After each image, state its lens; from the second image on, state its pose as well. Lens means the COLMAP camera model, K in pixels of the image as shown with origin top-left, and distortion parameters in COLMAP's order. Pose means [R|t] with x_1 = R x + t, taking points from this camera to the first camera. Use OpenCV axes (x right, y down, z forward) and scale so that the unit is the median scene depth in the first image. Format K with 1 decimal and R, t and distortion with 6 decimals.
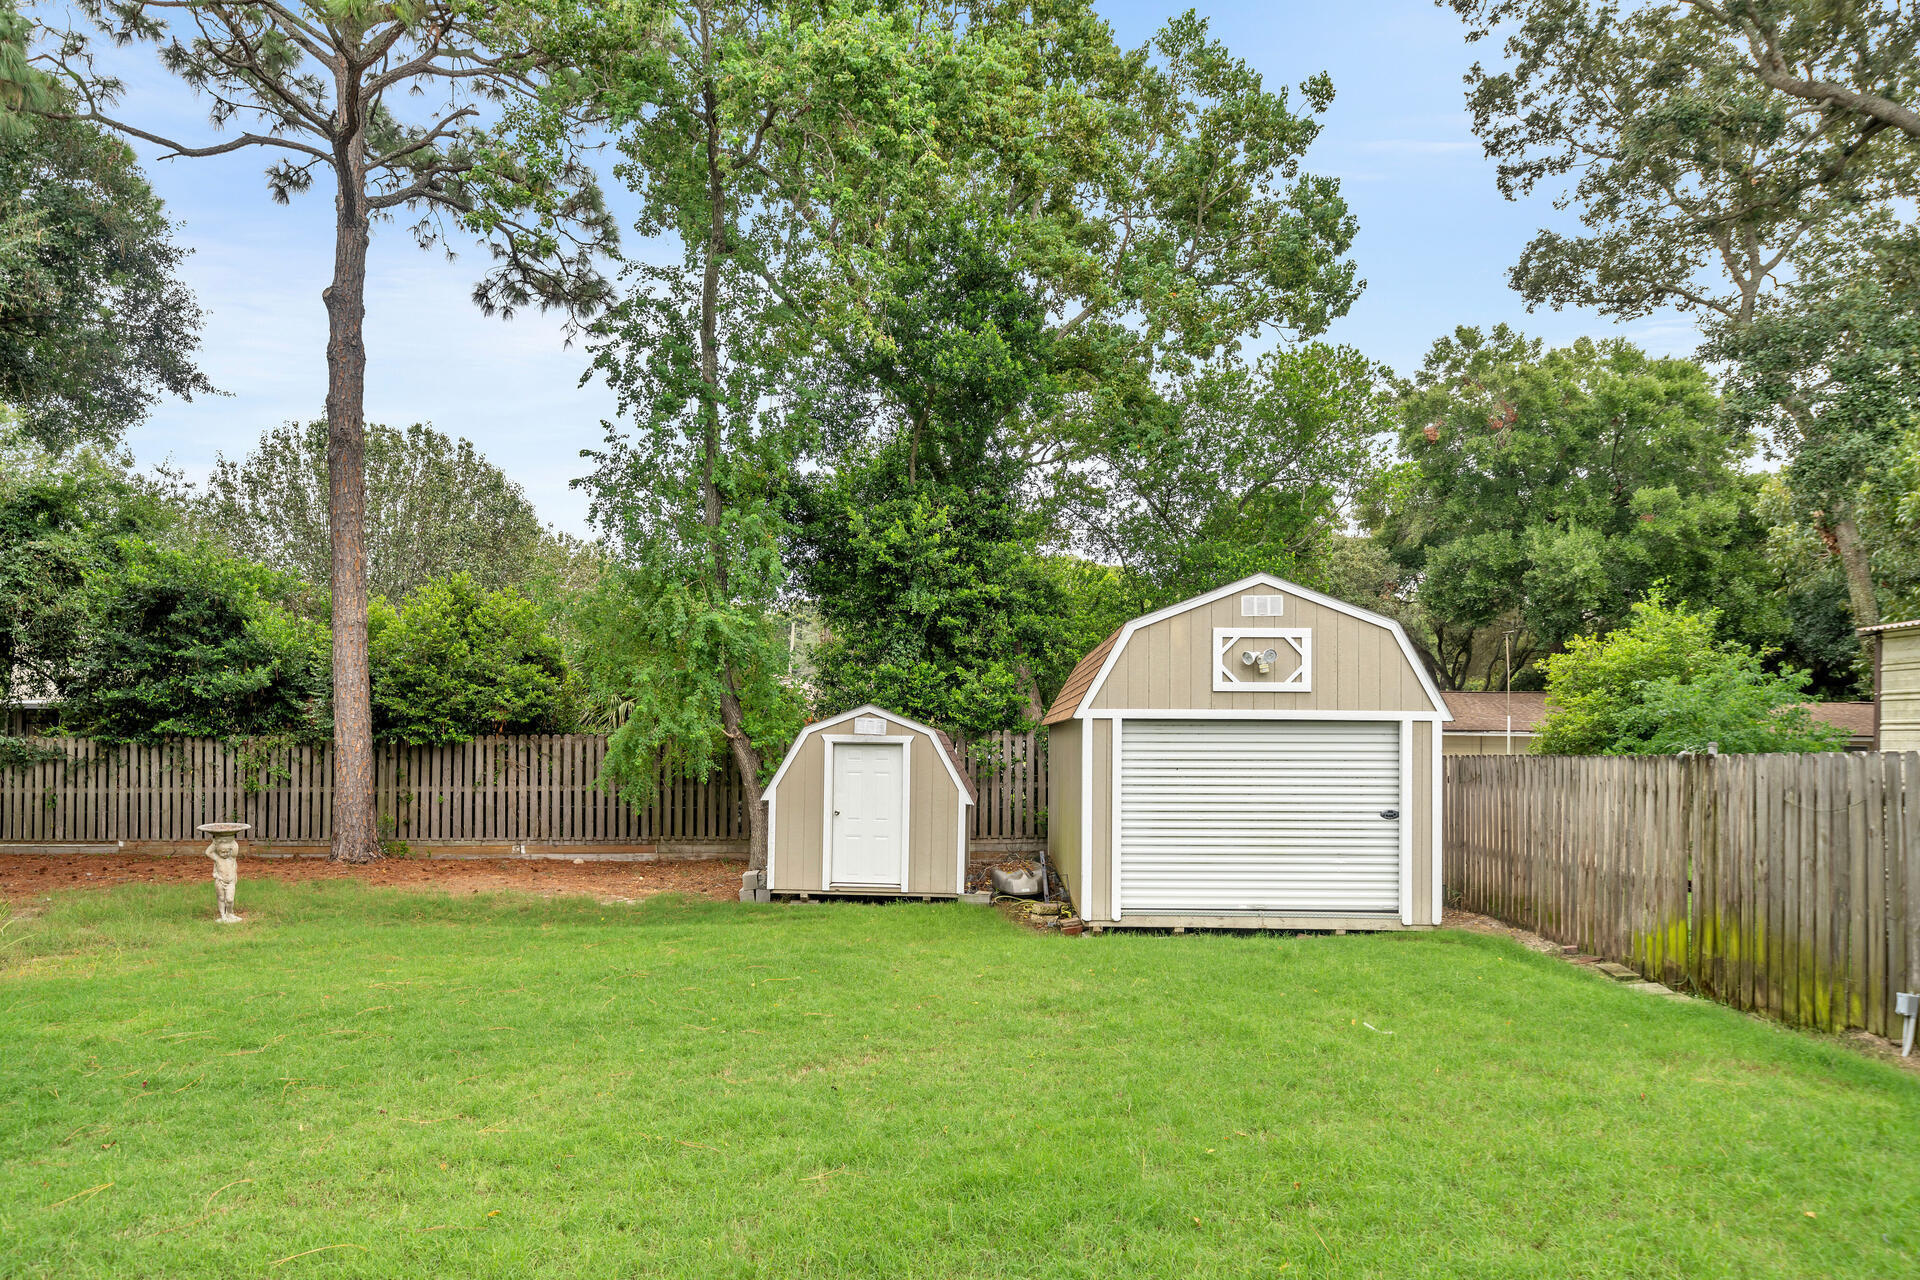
lens RADIAL K [[1355.2, 0, 911.4], [0, 1355.2, 720.2], [0, 0, 1]] dist [0.004692, 0.001618]
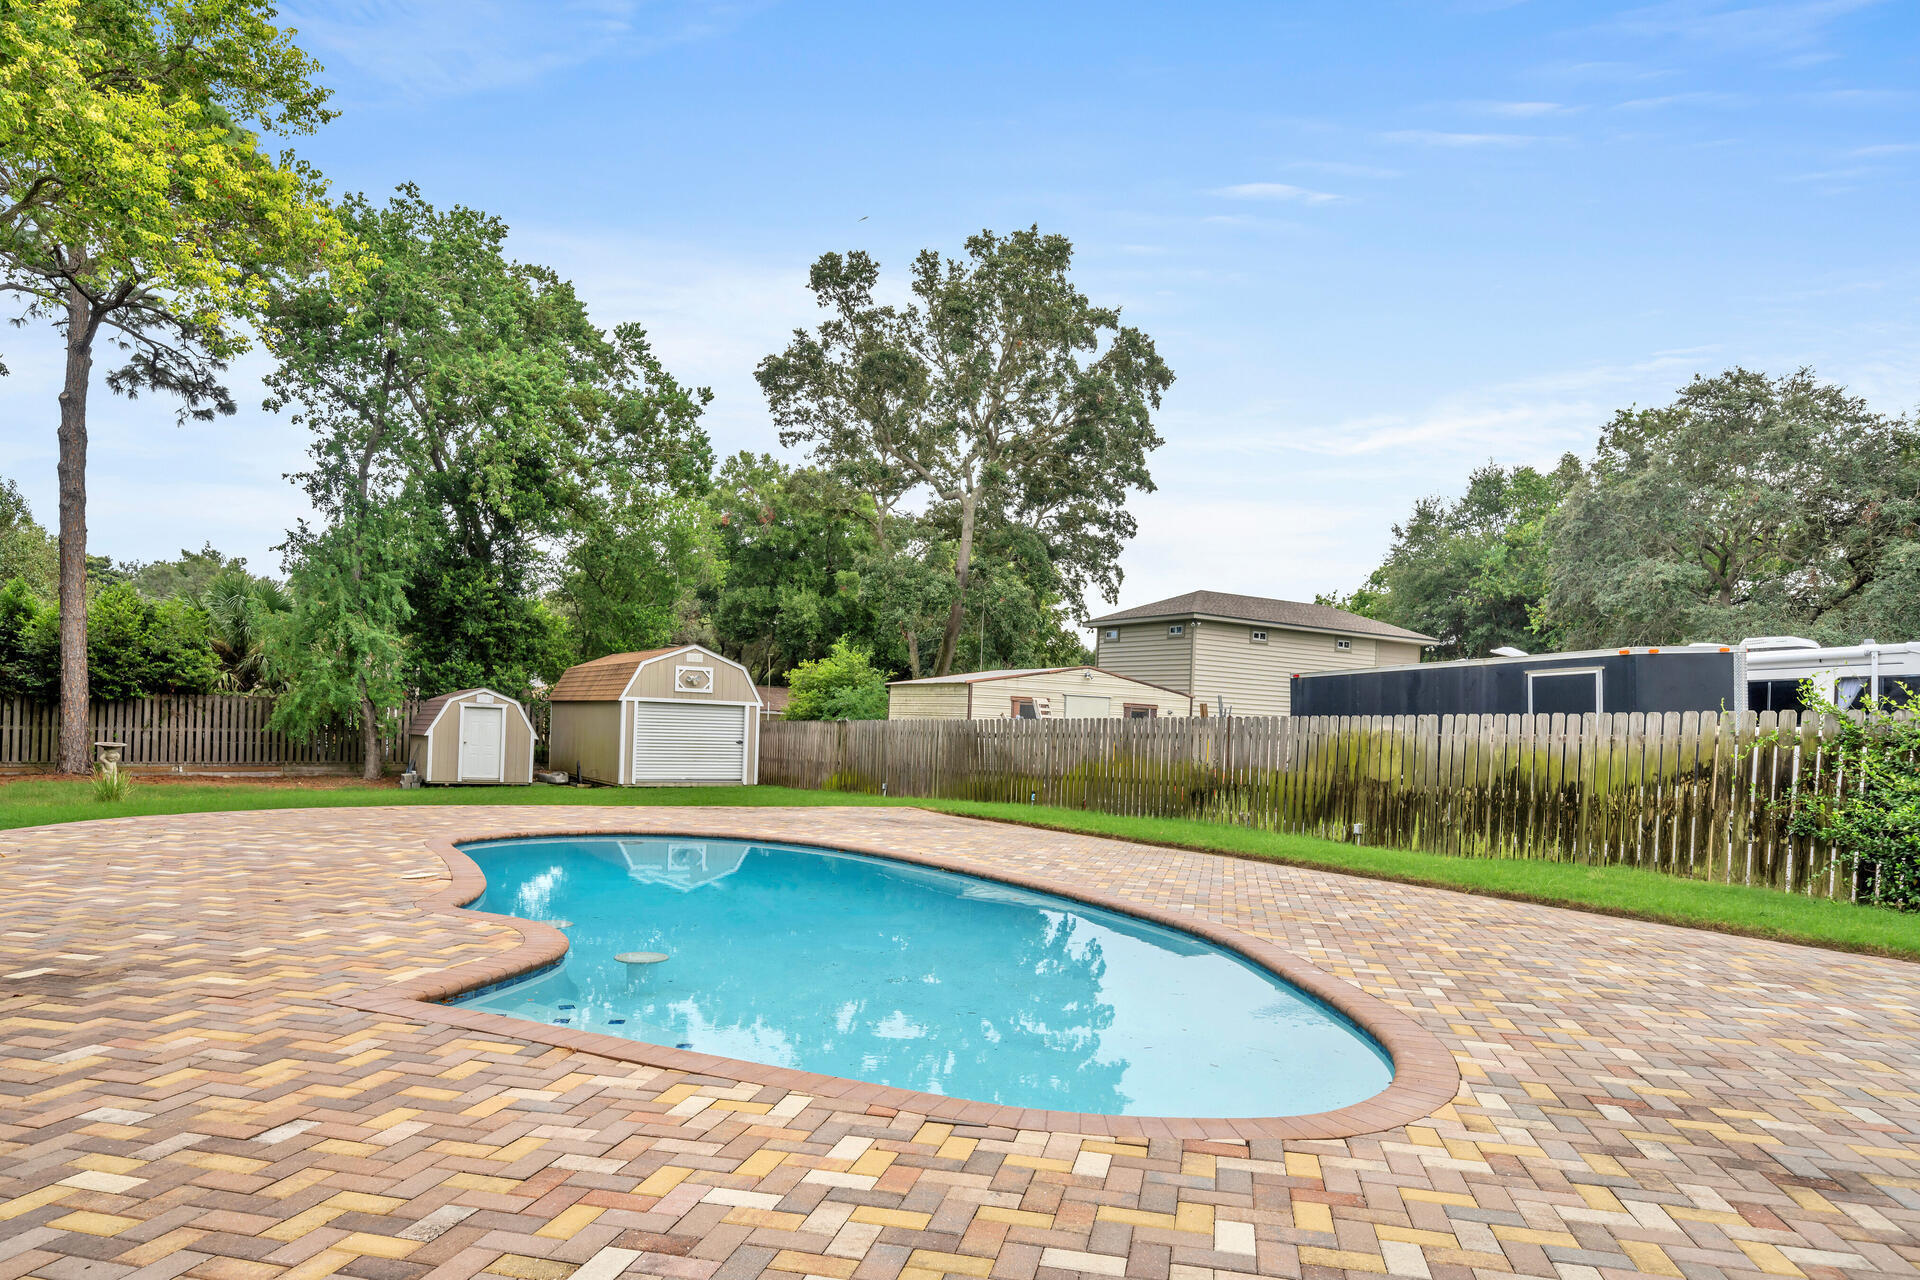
lens RADIAL K [[1194.9, 0, 957.9], [0, 1194.9, 752.2], [0, 0, 1]] dist [0.002629, 0.000336]
pose [[0.831074, 0.009861, 0.556075, -0.330452], [-0.036132, 0.998688, 0.036290, -0.004937], [-0.554987, -0.050252, 0.830340, -0.651304]]
